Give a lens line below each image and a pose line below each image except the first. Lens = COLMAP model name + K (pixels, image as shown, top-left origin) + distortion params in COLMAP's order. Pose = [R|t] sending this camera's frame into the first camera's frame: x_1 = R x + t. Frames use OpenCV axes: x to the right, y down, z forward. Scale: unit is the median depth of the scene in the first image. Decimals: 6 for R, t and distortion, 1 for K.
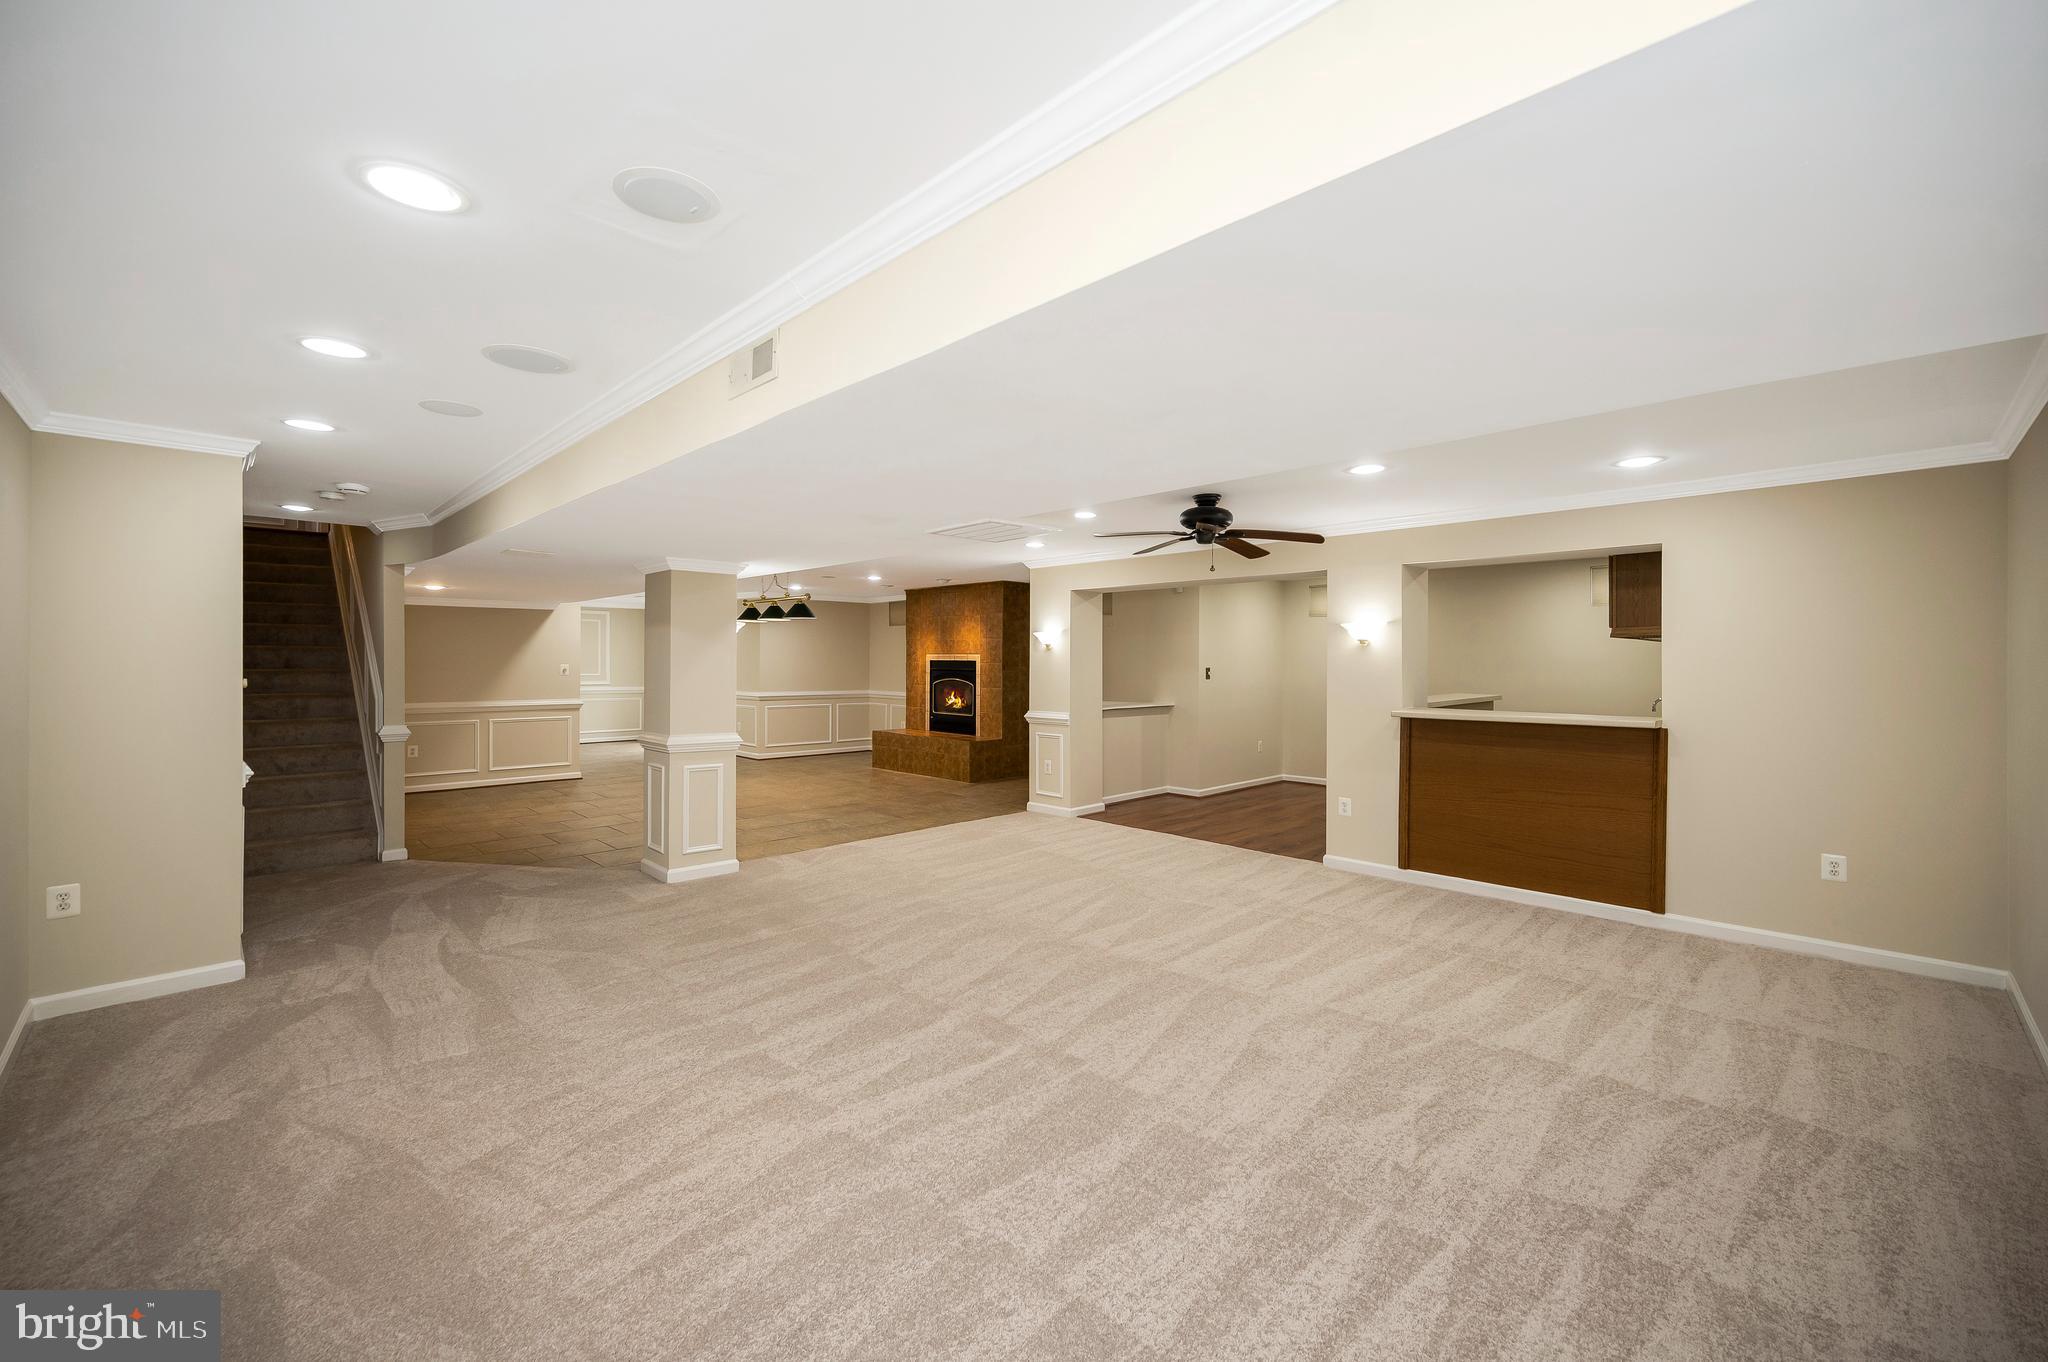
lens RADIAL K [[836.8, 0, 1033.2], [0, 836.8, 650.1], [0, 0, 1]] dist [0.000247, -0.000130]
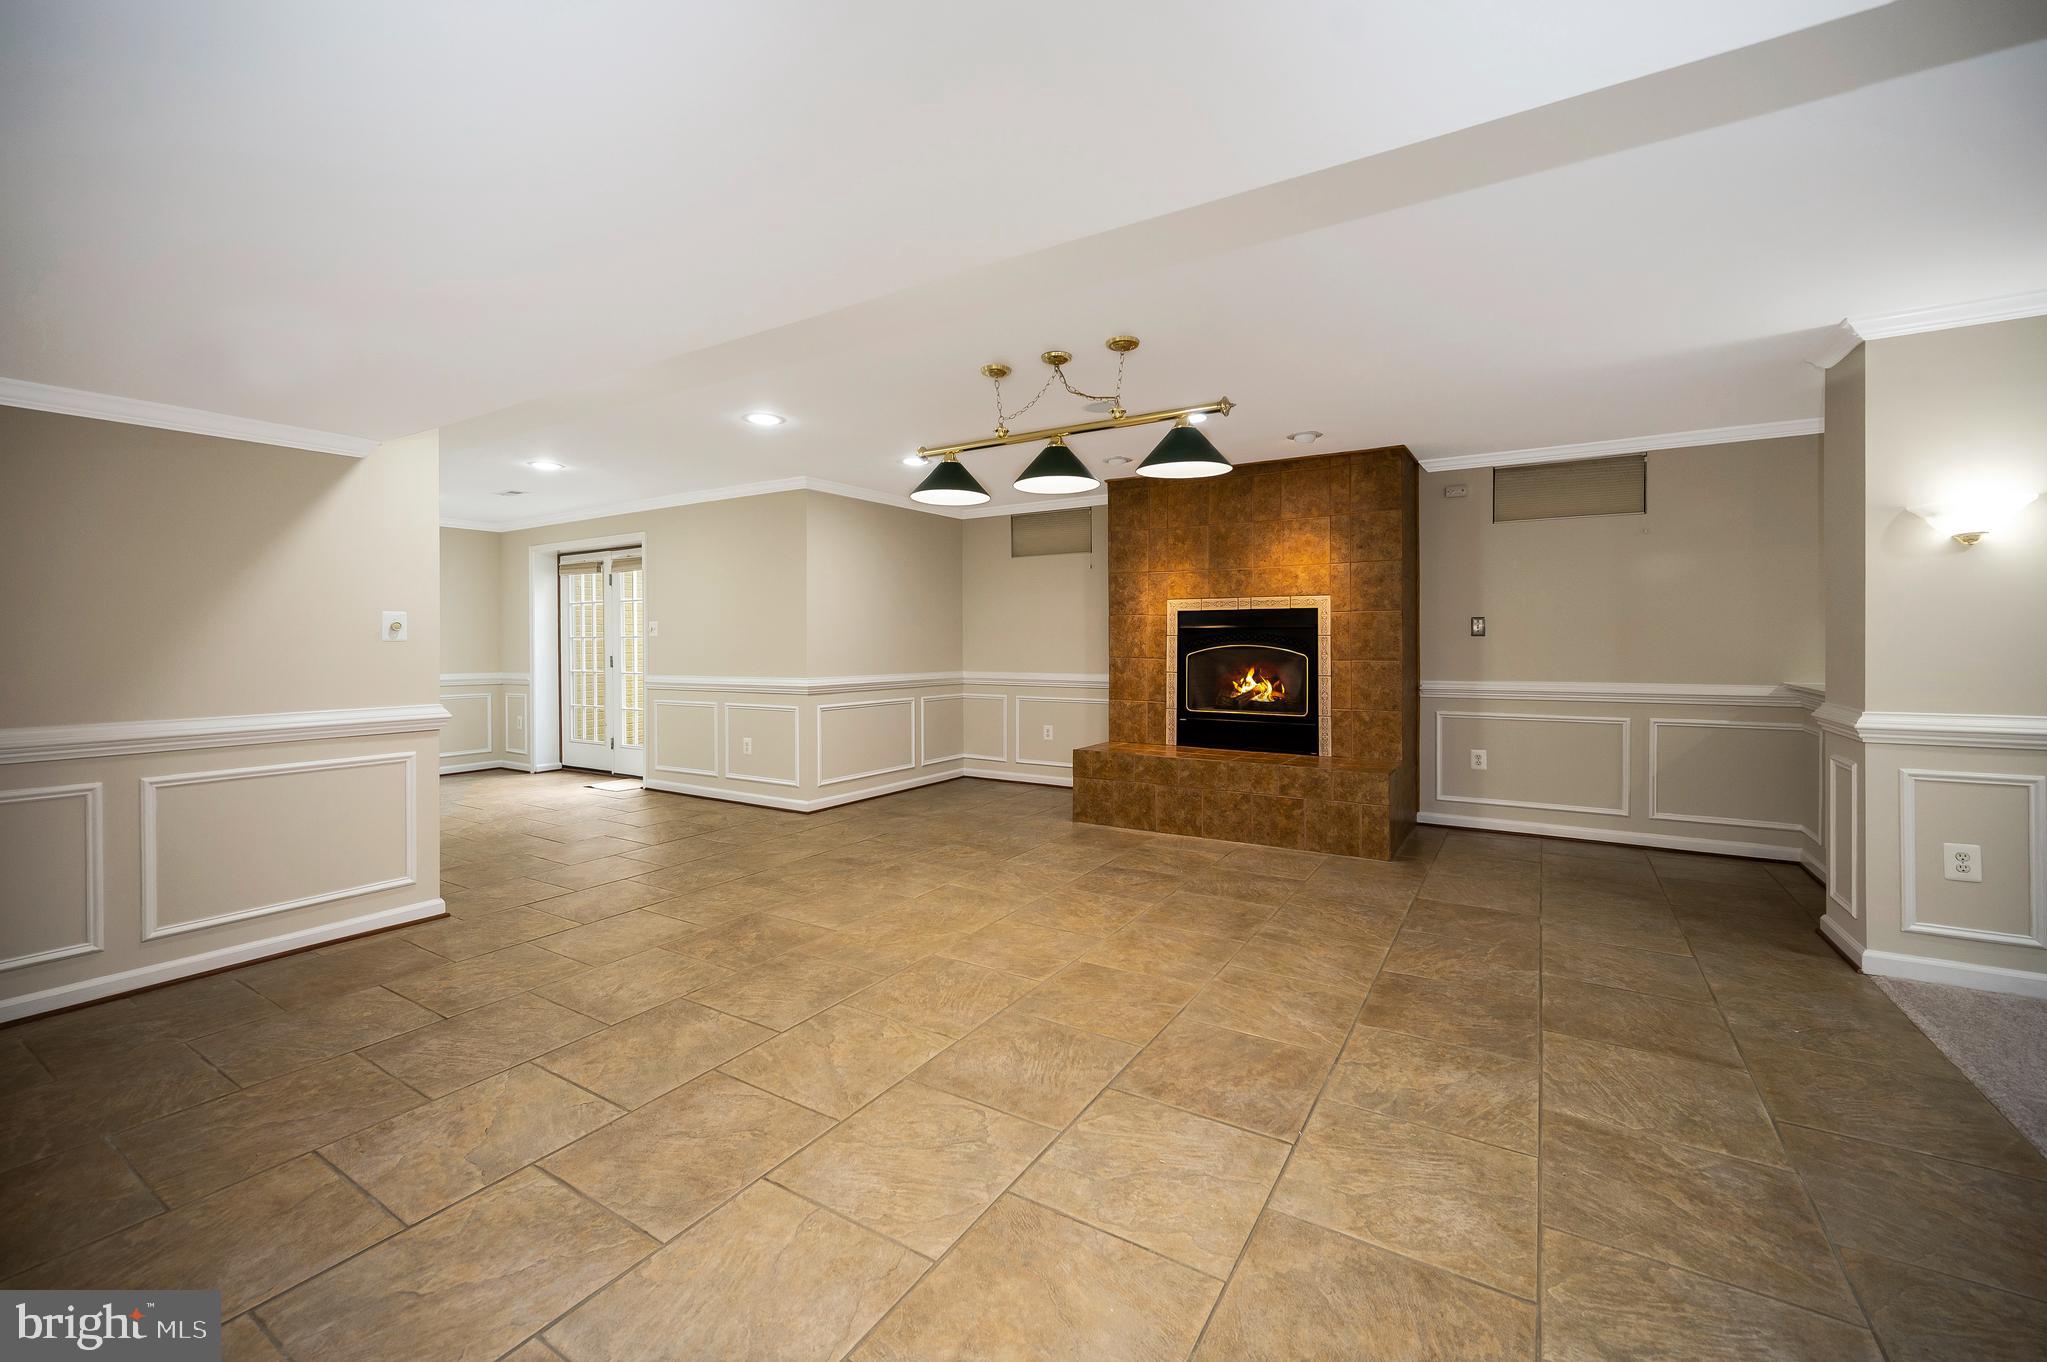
lens RADIAL K [[836.4, 0, 1032.7], [0, 836.4, 650.1], [0, 0, 1]] dist [0.000247, -0.000130]
pose [[0.973126, -0.008751, 0.230108, -0.333790], [0.003550, 0.999729, 0.023004, 0.024403], [-0.230247, -0.021569, 0.972893, 0.516169]]
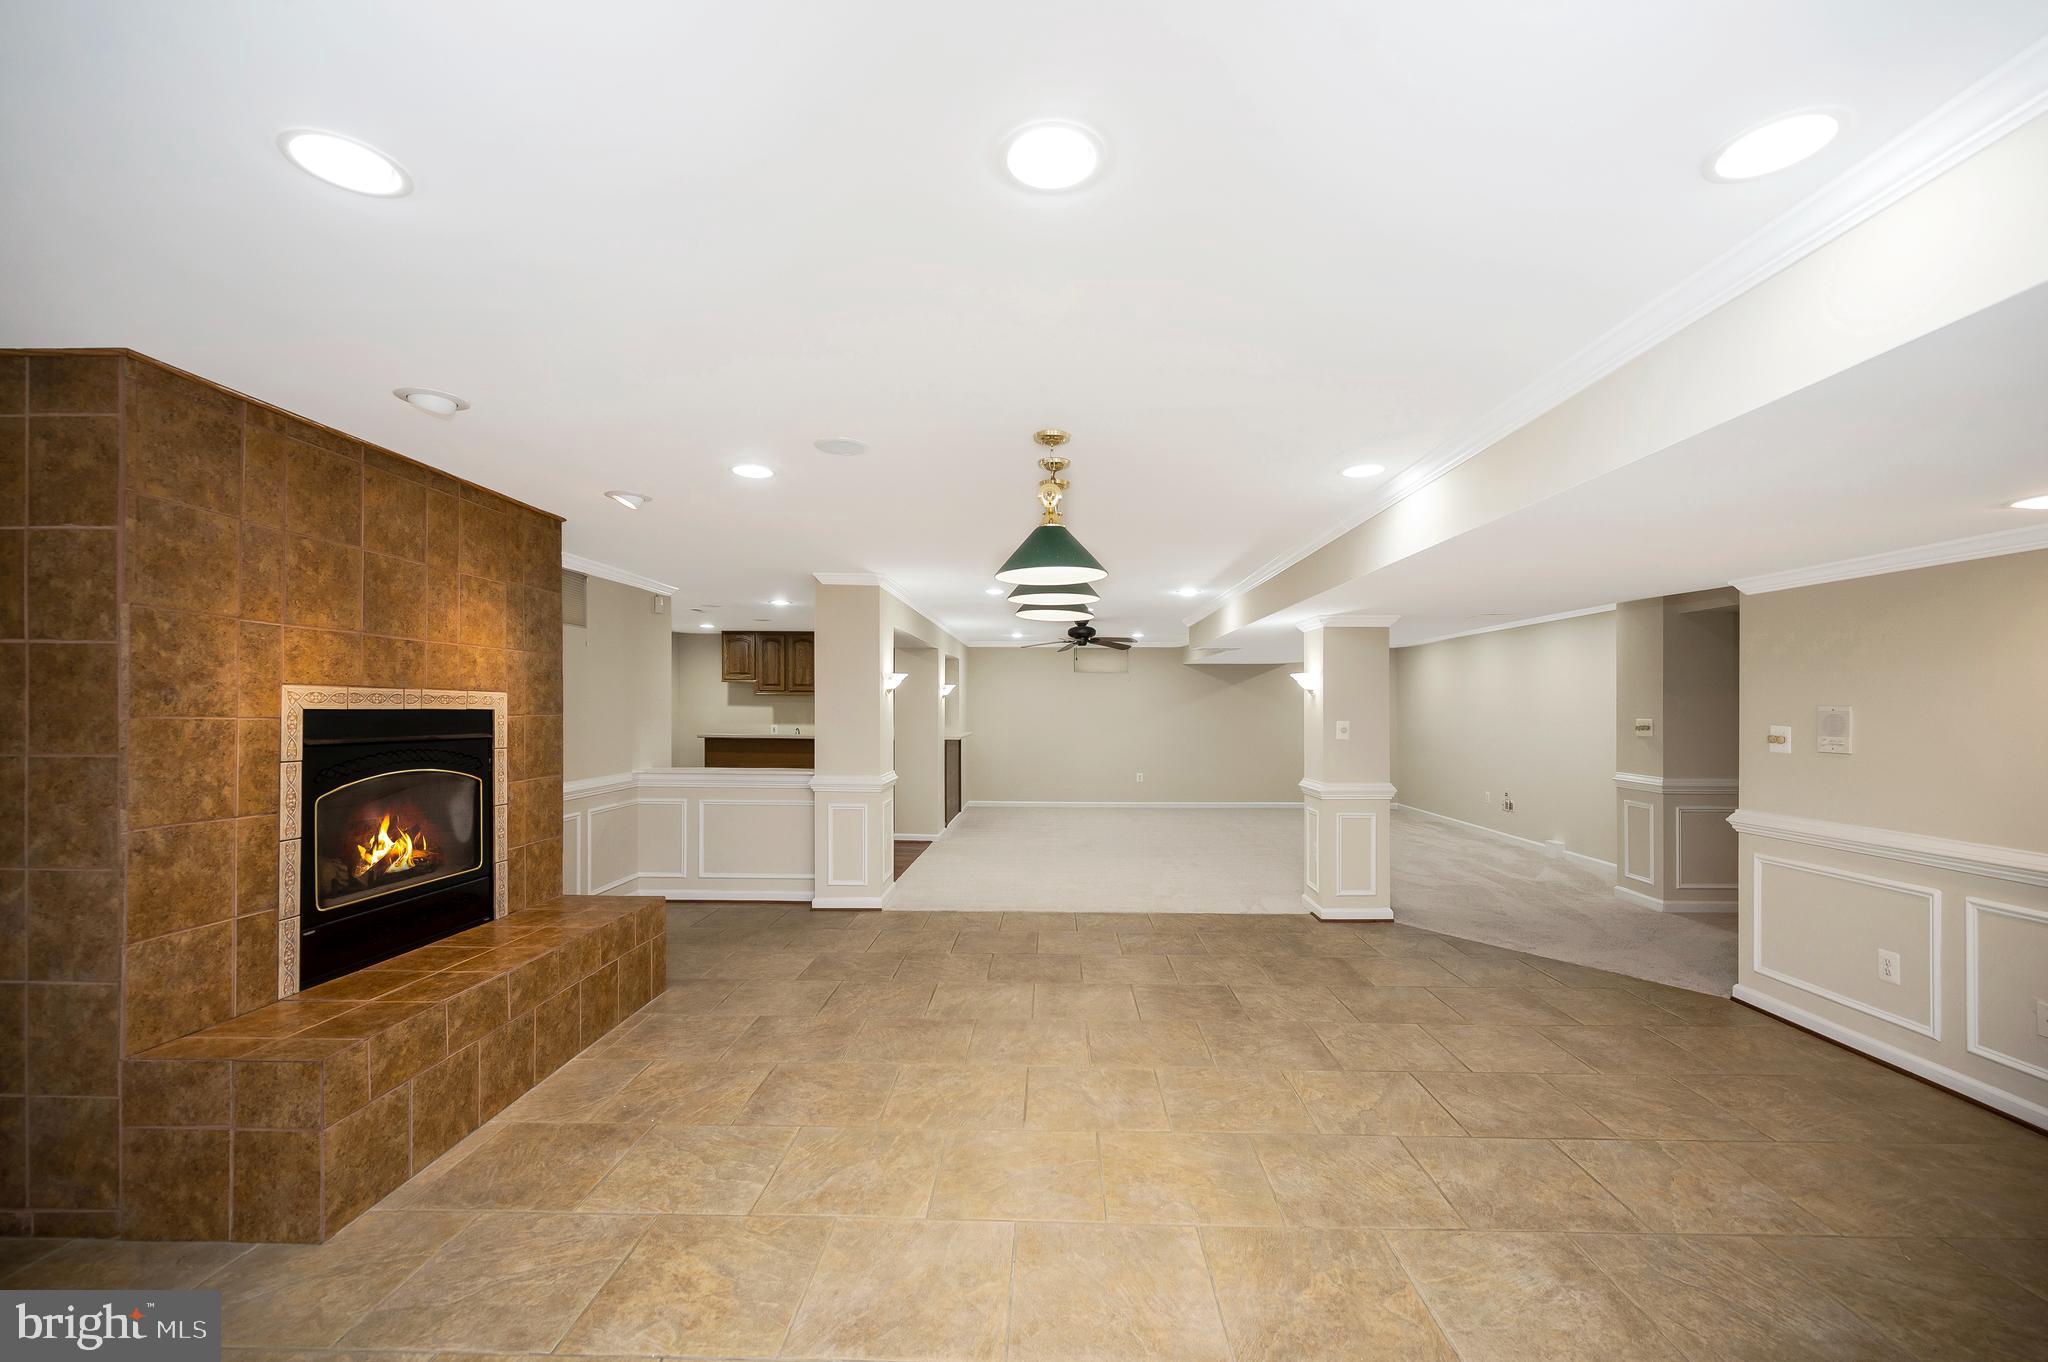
lens RADIAL K [[839.5, 0, 1027.1], [0, 839.5, 708.7], [0, 0, 1]] dist [0.001587, 0.000142]
pose [[-0.689922, -0.004861, 0.723868, -0.457306], [-0.013471, 0.999891, -0.006125, 0.010772], [-0.723759, -0.013977, -0.689912, 1.023465]]
